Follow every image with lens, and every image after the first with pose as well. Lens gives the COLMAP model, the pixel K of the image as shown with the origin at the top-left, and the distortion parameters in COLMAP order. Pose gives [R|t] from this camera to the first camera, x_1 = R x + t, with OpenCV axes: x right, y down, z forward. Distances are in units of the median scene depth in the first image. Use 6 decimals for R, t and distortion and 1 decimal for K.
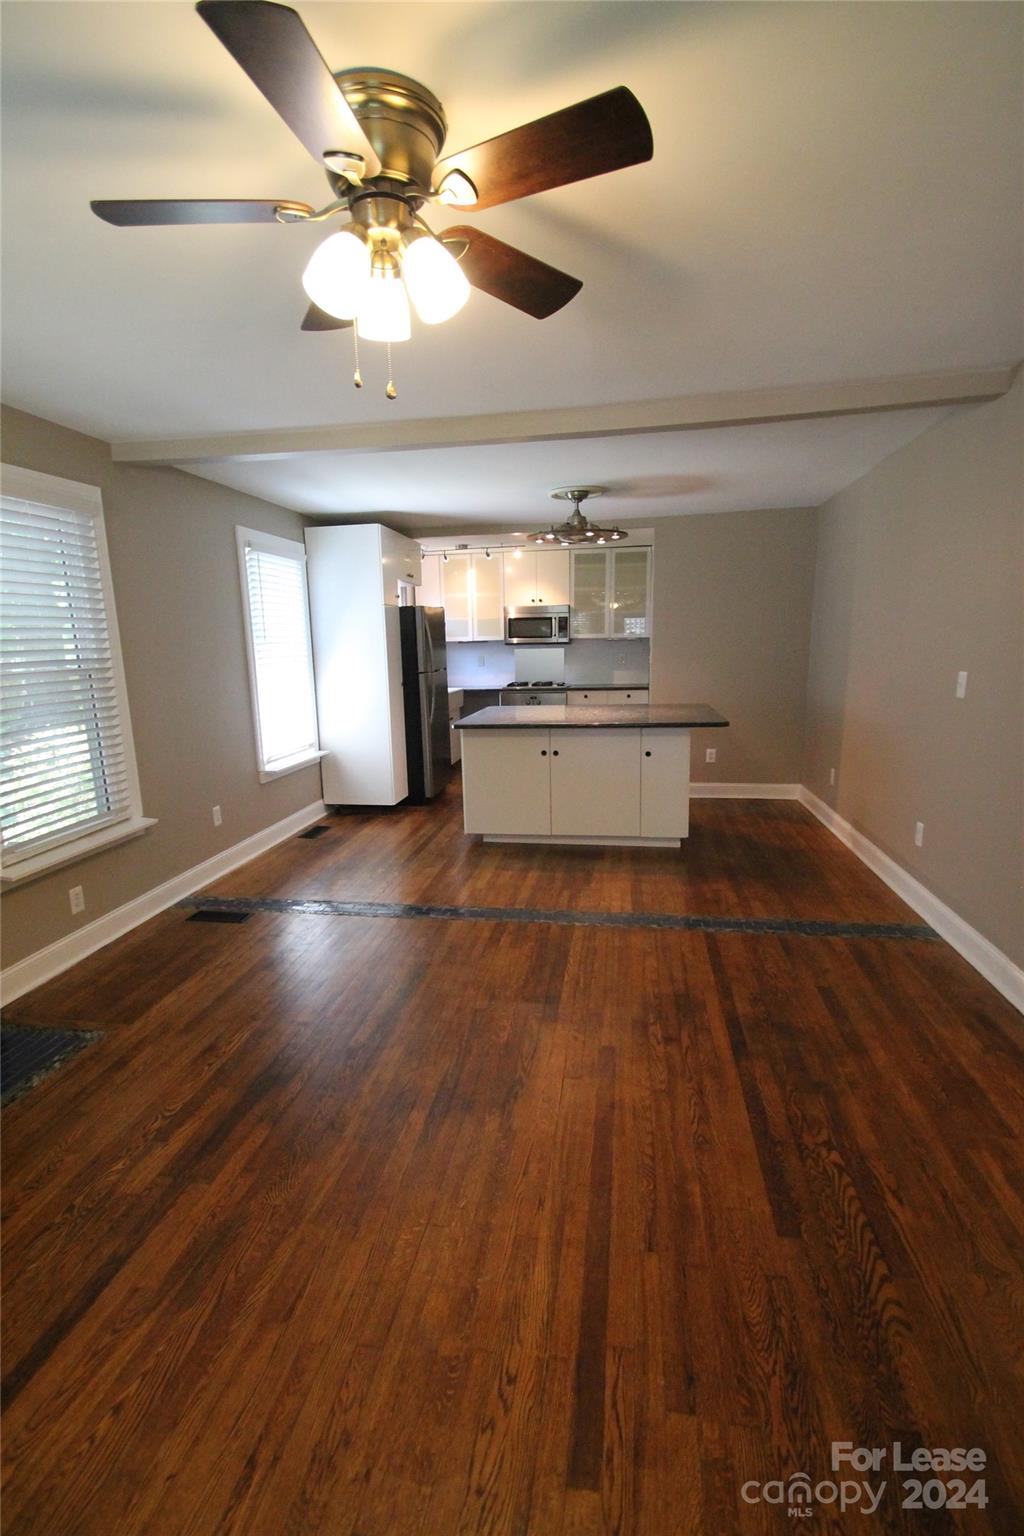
lens RADIAL K [[728.8, 0, 509.1], [0, 728.8, 771.7], [0, 0, 1]] dist [0.000063, 0.000027]
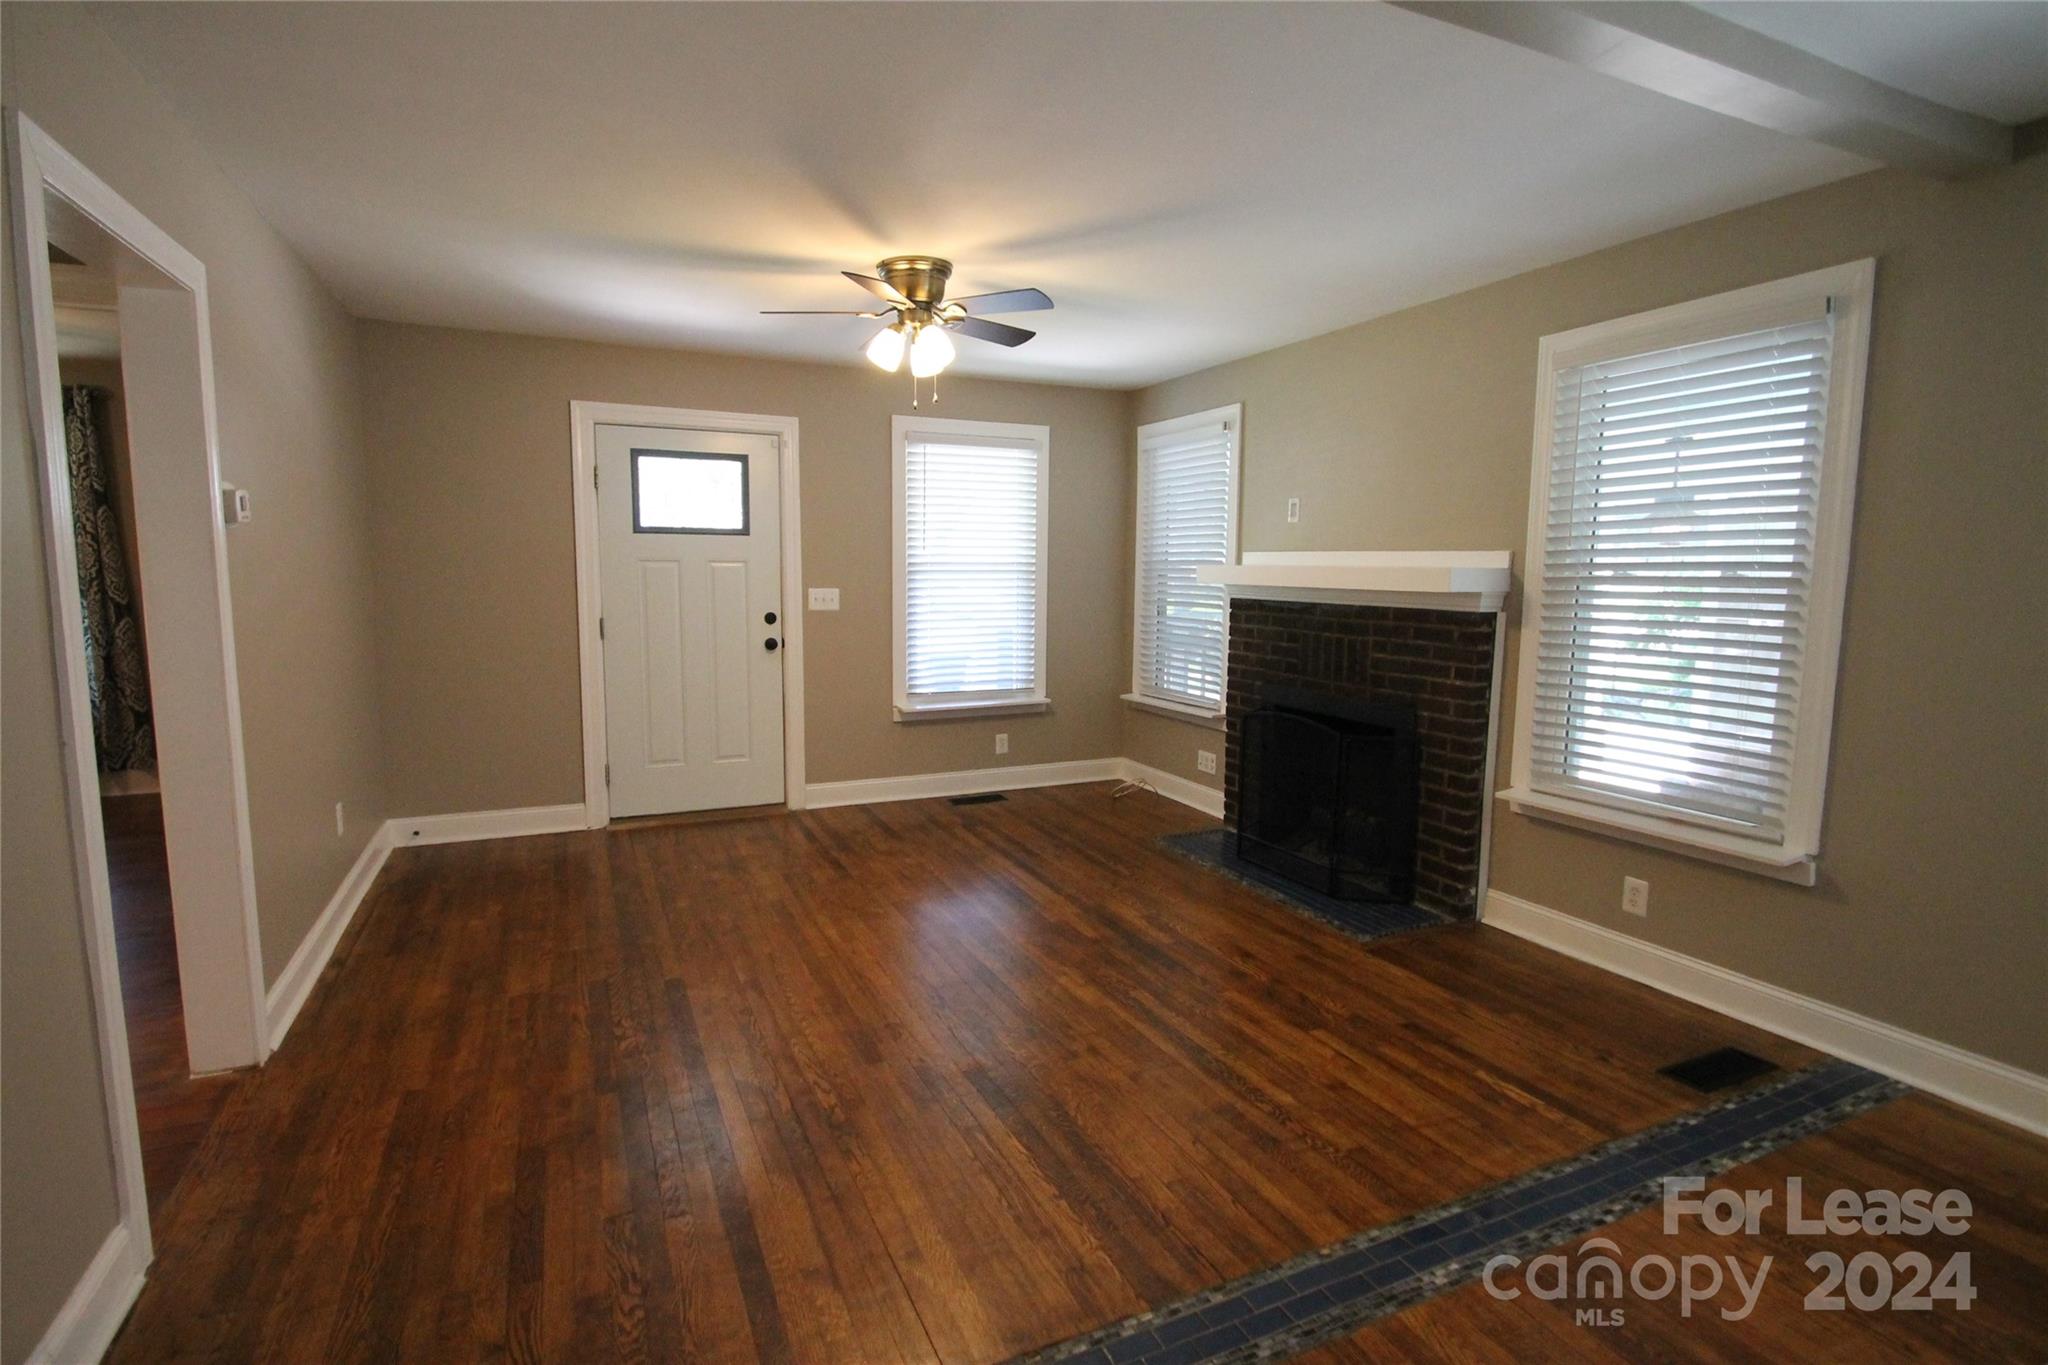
lens RADIAL K [[971.7, 0, 1017.0], [0, 971.7, 679.8], [0, 0, 1]] dist [0.000063, 0.000027]
pose [[-0.826256, 0.084389, -0.556937, 0.533267], [-0.087134, 0.957666, 0.274378, -0.300066], [0.556515, 0.275235, -0.783924, 1.715013]]
